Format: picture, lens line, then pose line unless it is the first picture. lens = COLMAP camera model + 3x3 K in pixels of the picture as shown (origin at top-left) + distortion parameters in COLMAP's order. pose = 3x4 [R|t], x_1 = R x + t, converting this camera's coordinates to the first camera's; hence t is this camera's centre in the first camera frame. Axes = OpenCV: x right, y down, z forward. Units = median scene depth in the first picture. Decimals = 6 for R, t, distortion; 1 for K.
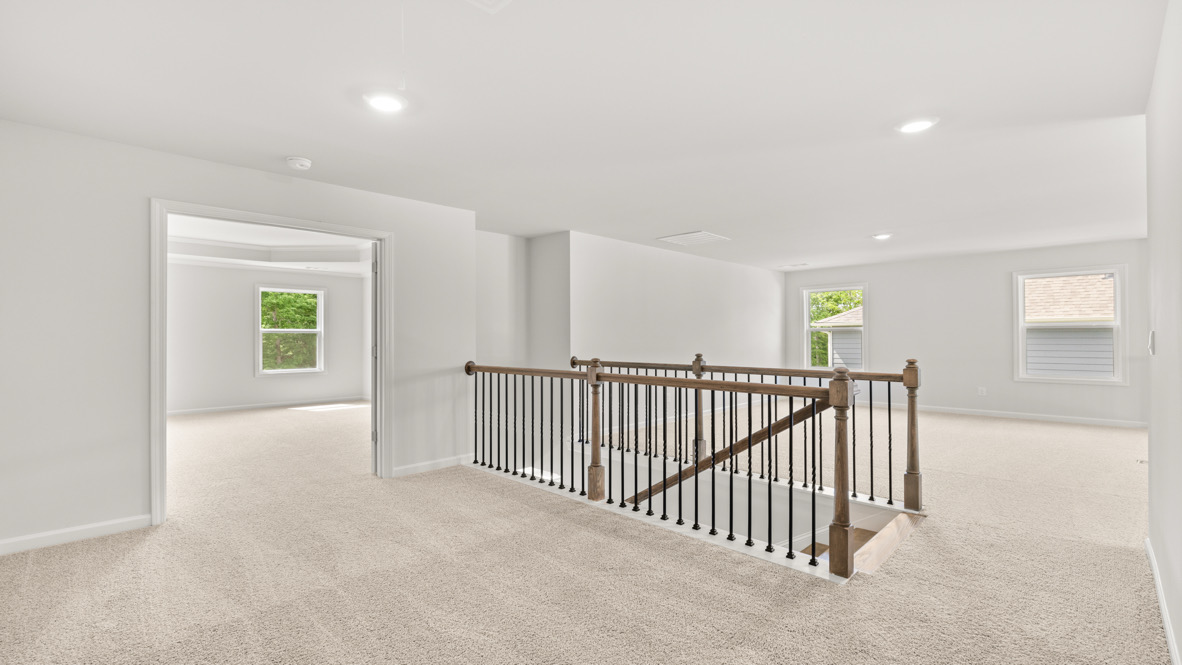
lens RADIAL K [[505.5, 0, 585.1], [0, 505.5, 325.0], [0, 0, 1]] dist [-0.000988, -0.000067]
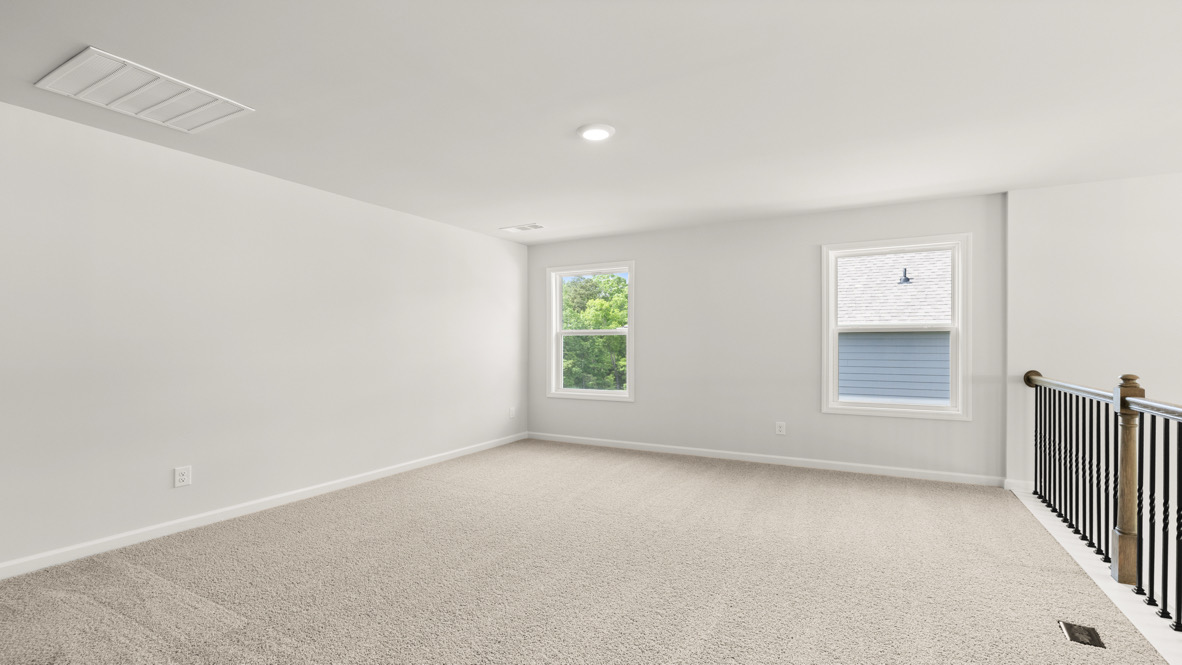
lens RADIAL K [[495.9, 0, 590.1], [0, 495.9, 337.1], [0, 0, 1]] dist [-0.001373, -0.000126]
pose [[0.962576, 0.004572, 0.270973, 0.388304], [-0.007292, 0.999933, 0.009033, 0.009955], [-0.270913, -0.010671, 0.962545, 0.467748]]
